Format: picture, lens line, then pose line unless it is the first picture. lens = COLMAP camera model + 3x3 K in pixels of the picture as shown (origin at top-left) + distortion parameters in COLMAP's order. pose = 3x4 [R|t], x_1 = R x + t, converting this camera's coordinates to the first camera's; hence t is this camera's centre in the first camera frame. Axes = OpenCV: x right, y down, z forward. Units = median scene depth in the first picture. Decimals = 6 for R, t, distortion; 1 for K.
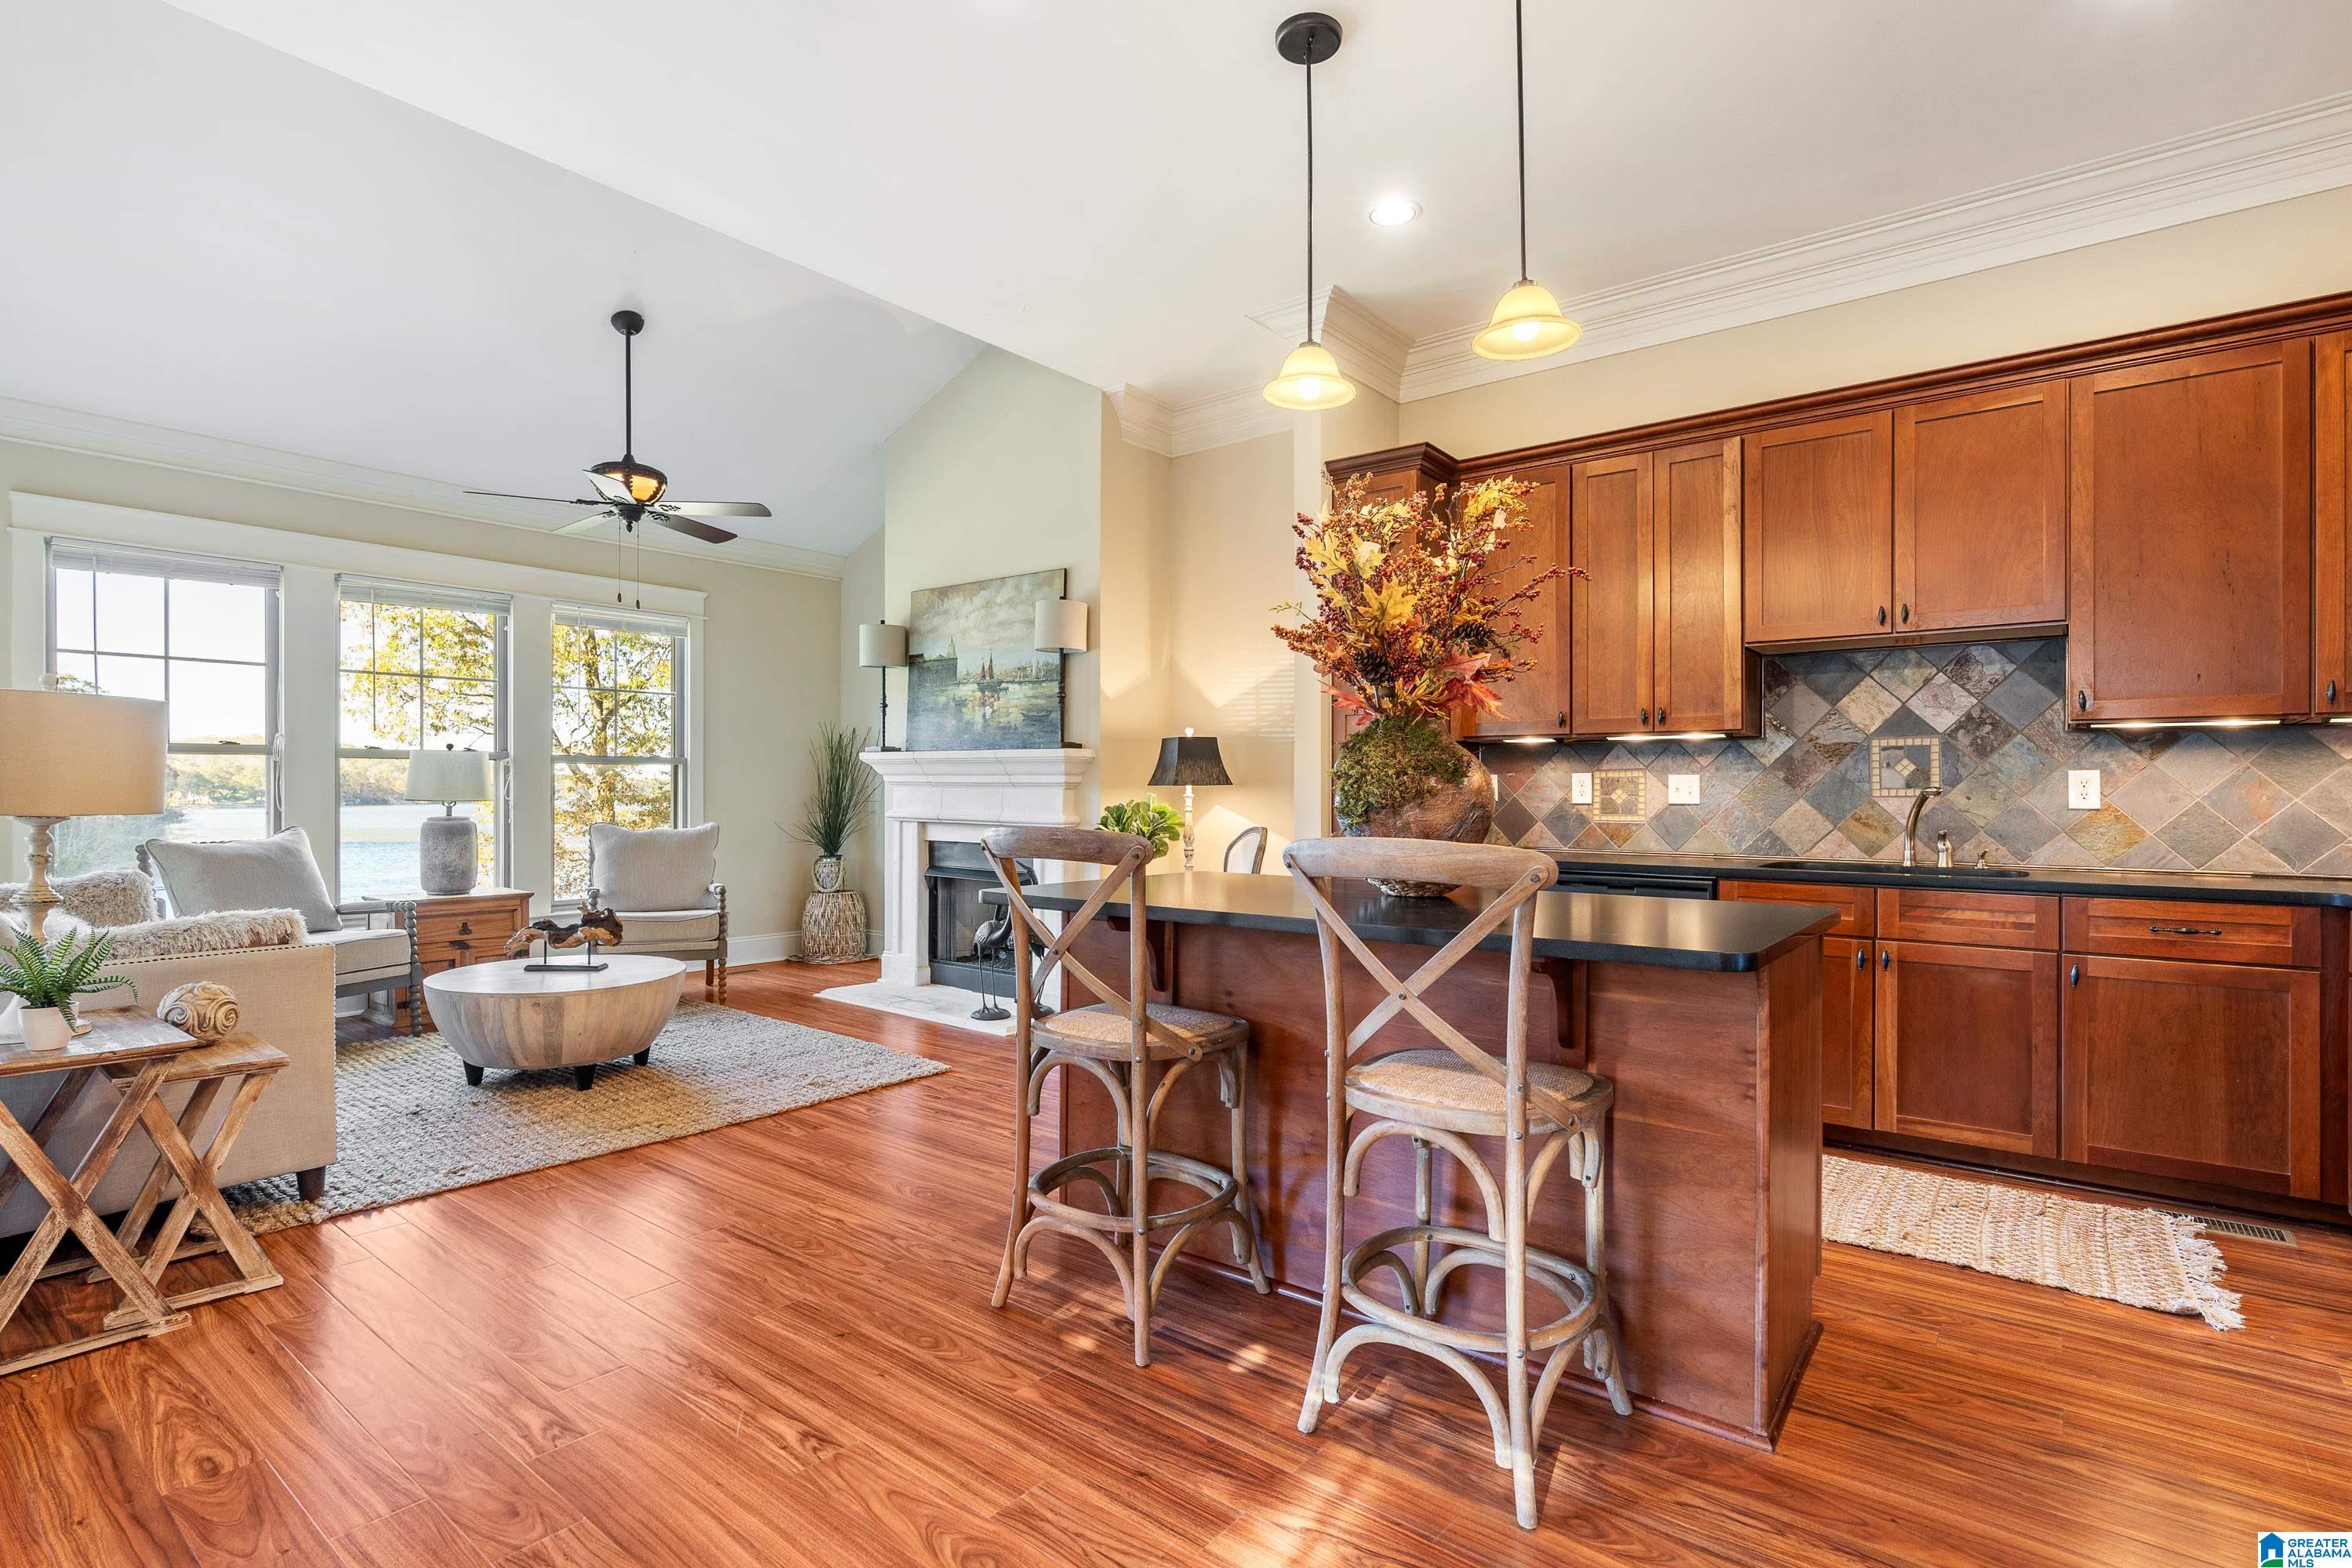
lens RADIAL K [[1144.7, 0, 1186.2], [0, 1144.7, 785.8], [0, 0, 1]] dist [-0.012664, 0.006479]
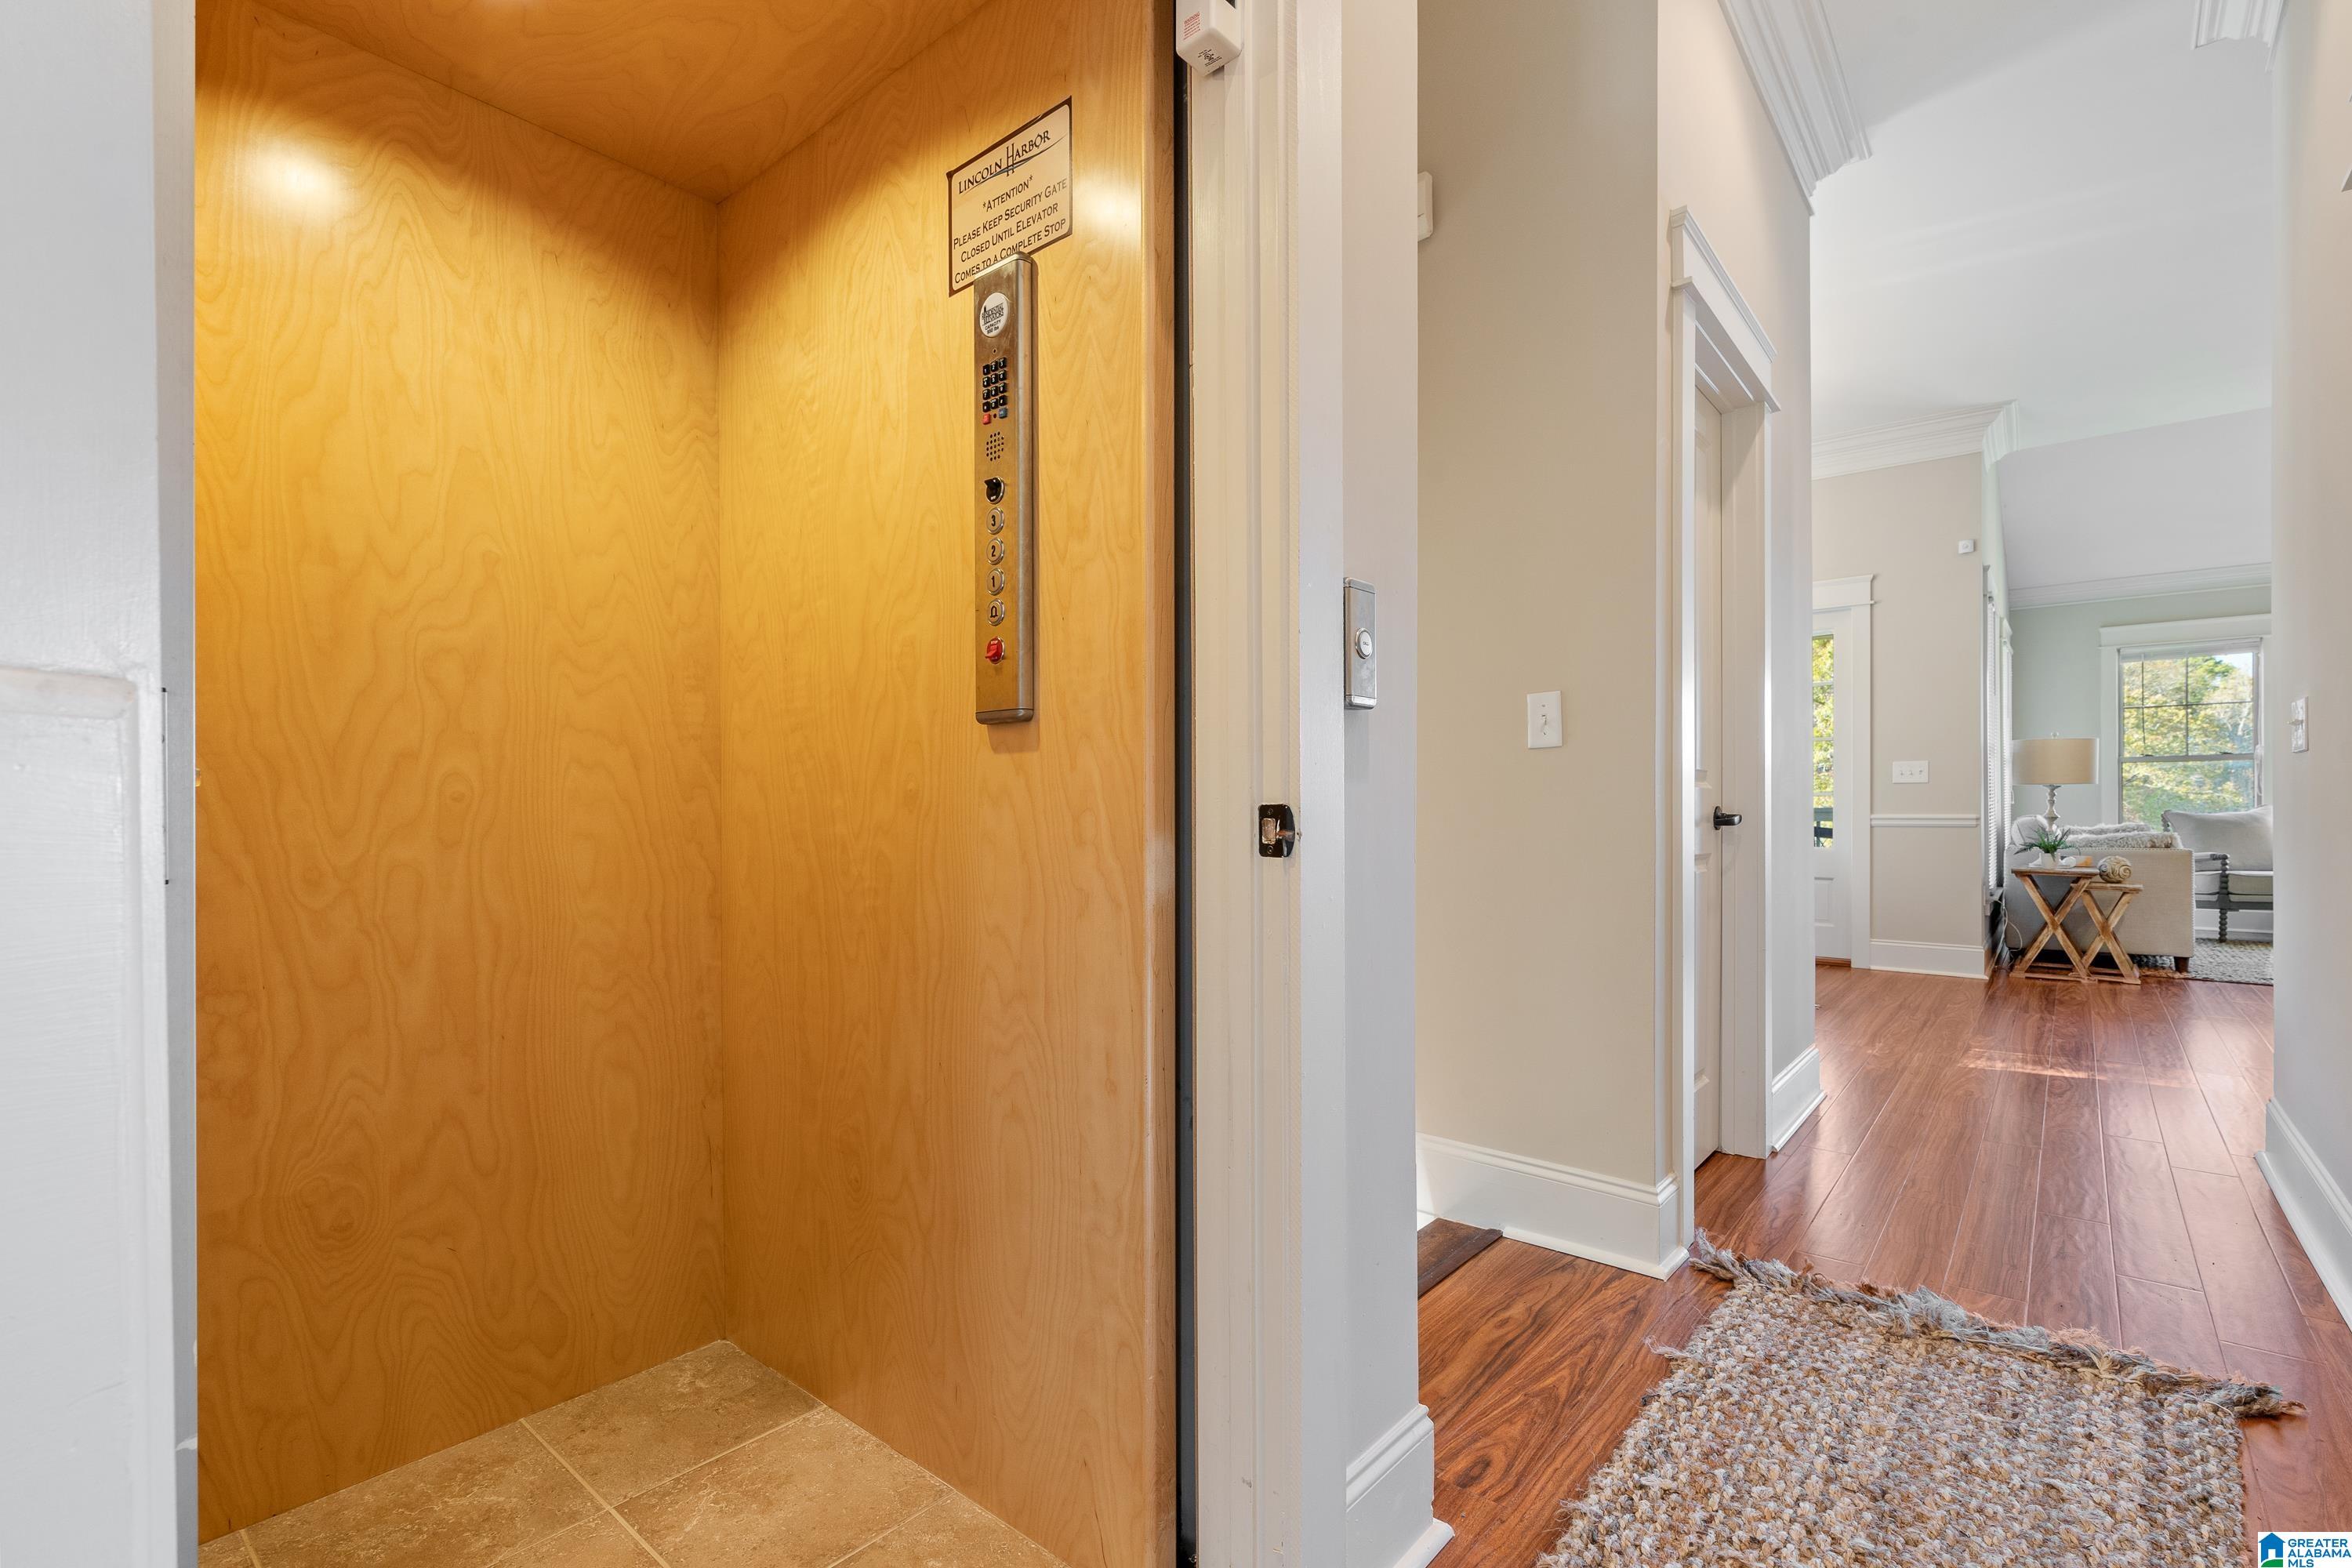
lens RADIAL K [[1066.9, 0, 1168.7], [0, 1066.9, 806.5], [0, 0, 1]] dist [-0.009782, 0.003515]
pose [[-0.032928, 0.003679, -0.999451, 0.831187], [0.006189, 0.999975, 0.003477, 0.028847], [0.999439, -0.006071, -0.032950, -0.531891]]
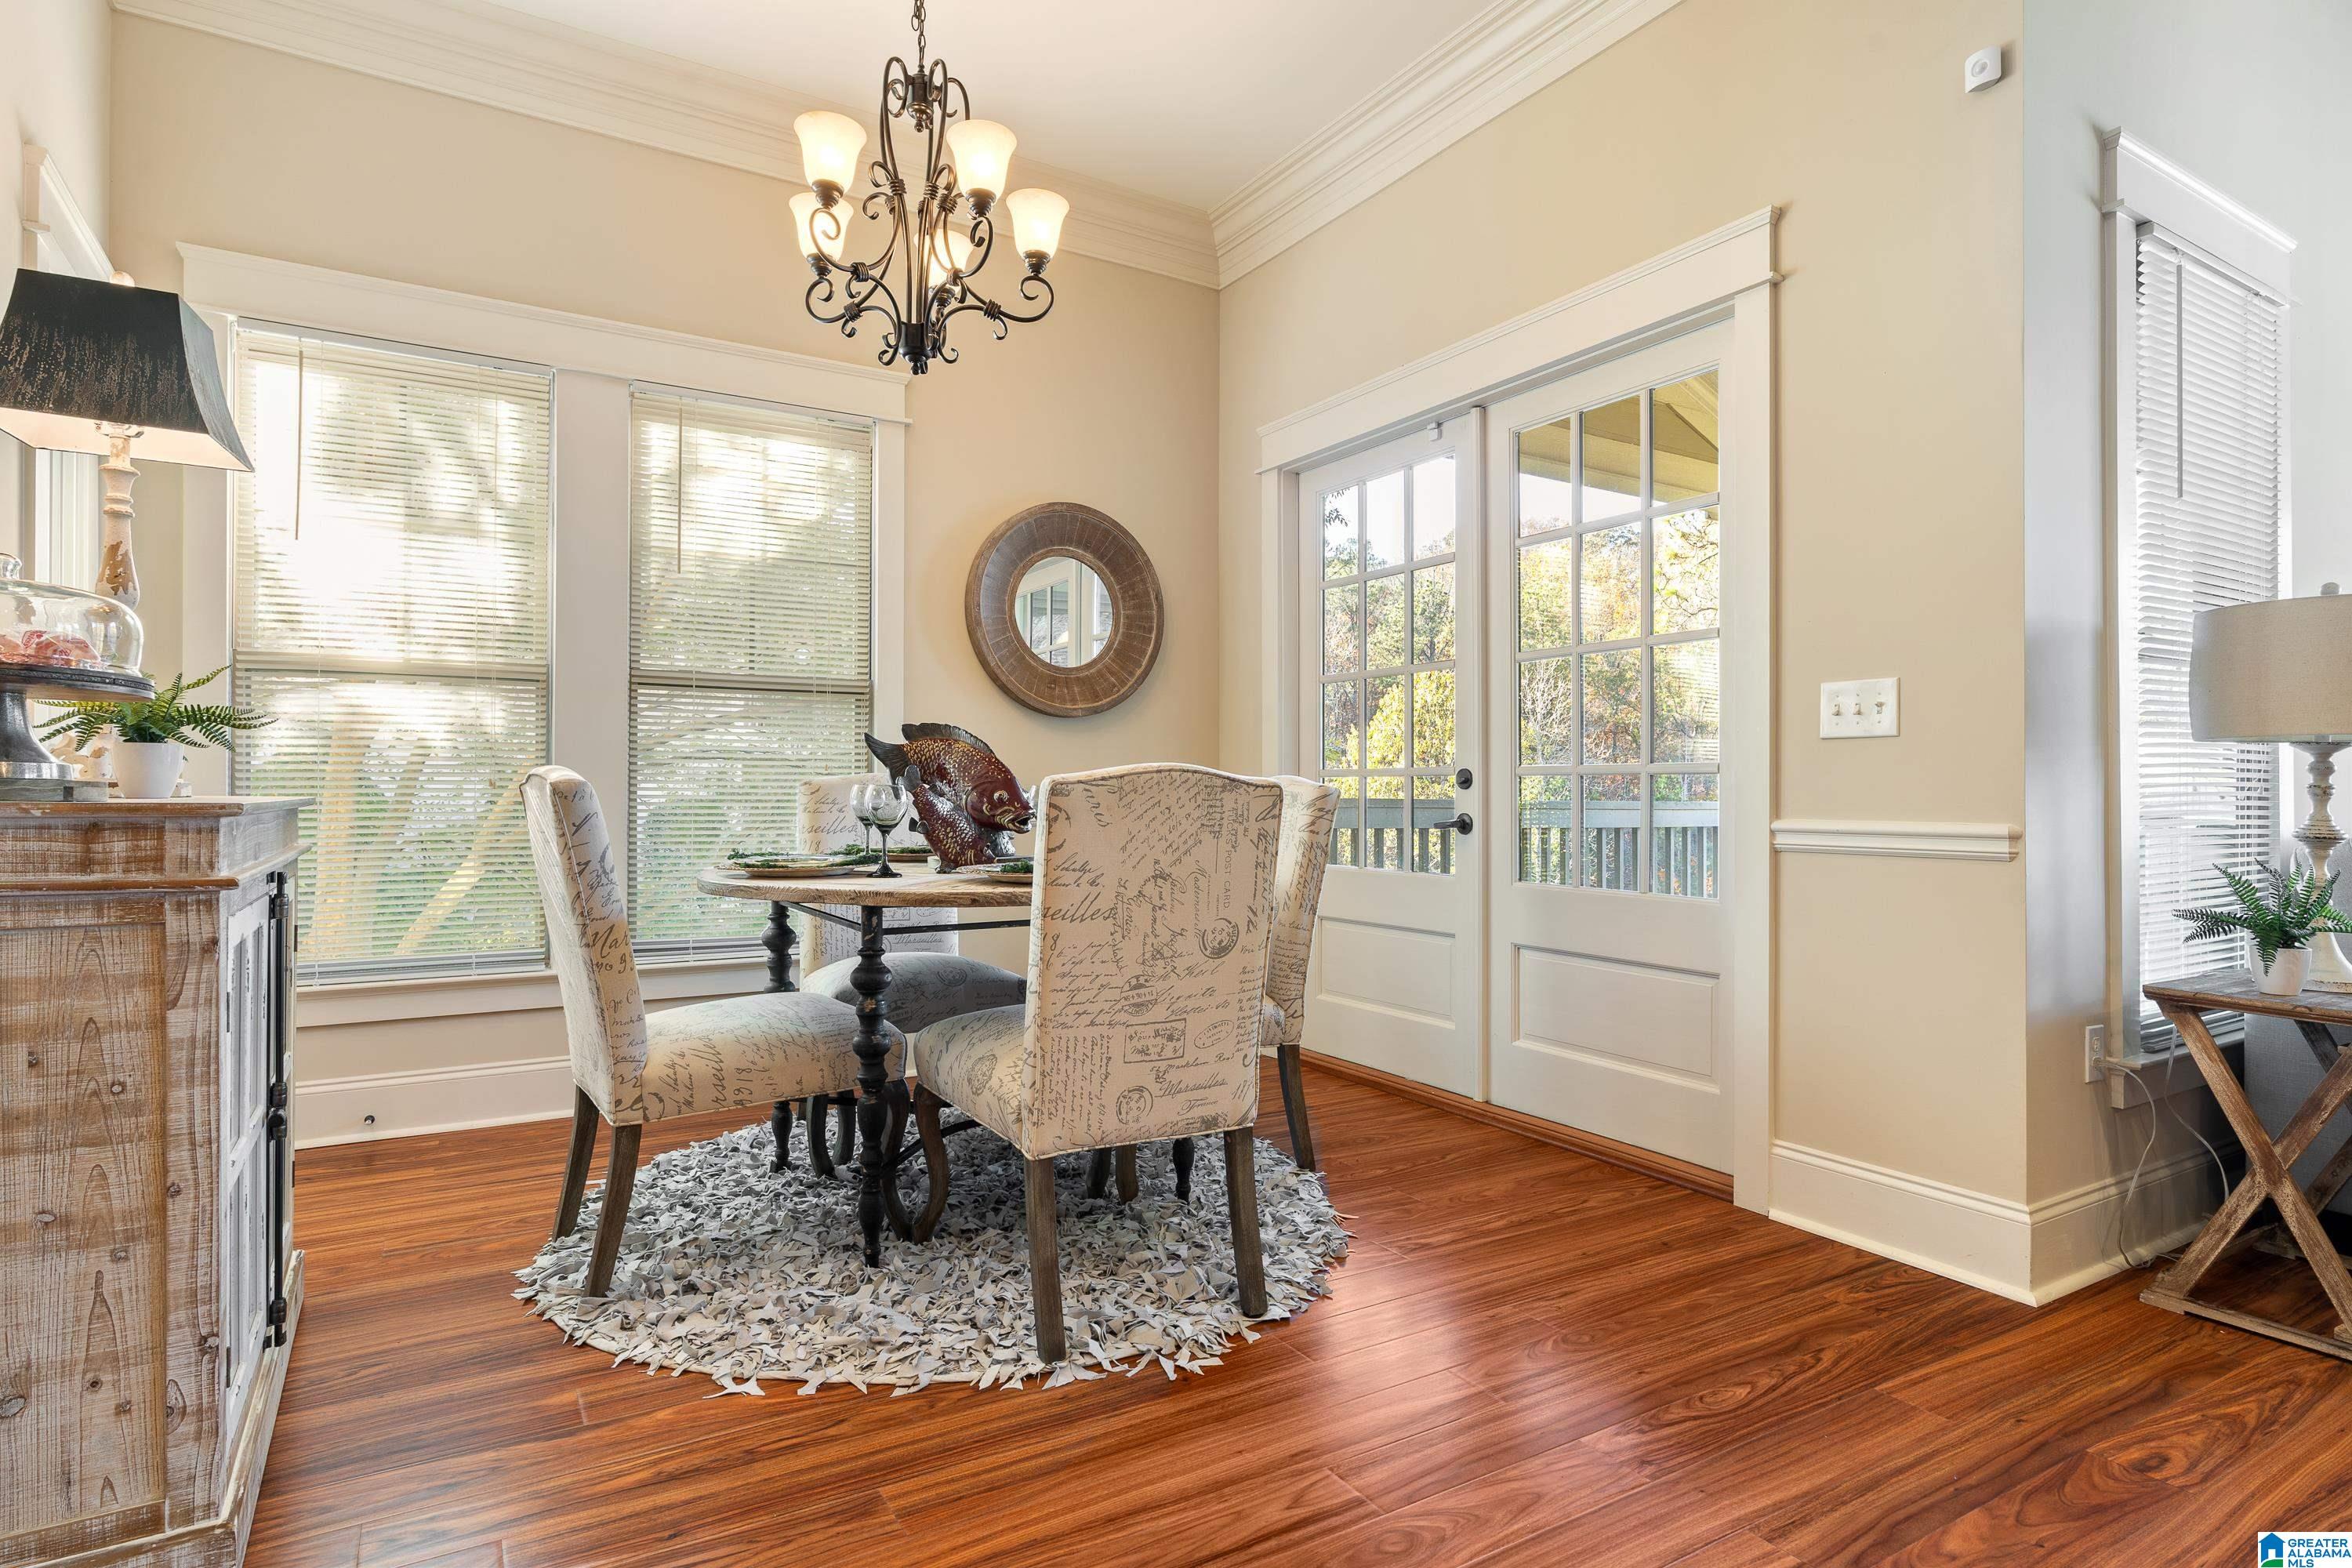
lens RADIAL K [[1232.9, 0, 1168.7], [0, 1232.9, 792.5], [0, 0, 1]] dist [-0.005965, 0.000435]
pose [[-0.352660, -0.006708, -0.935727, 0.114086], [-0.004135, 0.999976, -0.005610, 0.039850], [0.935742, 0.001891, -0.352679, 0.258178]]
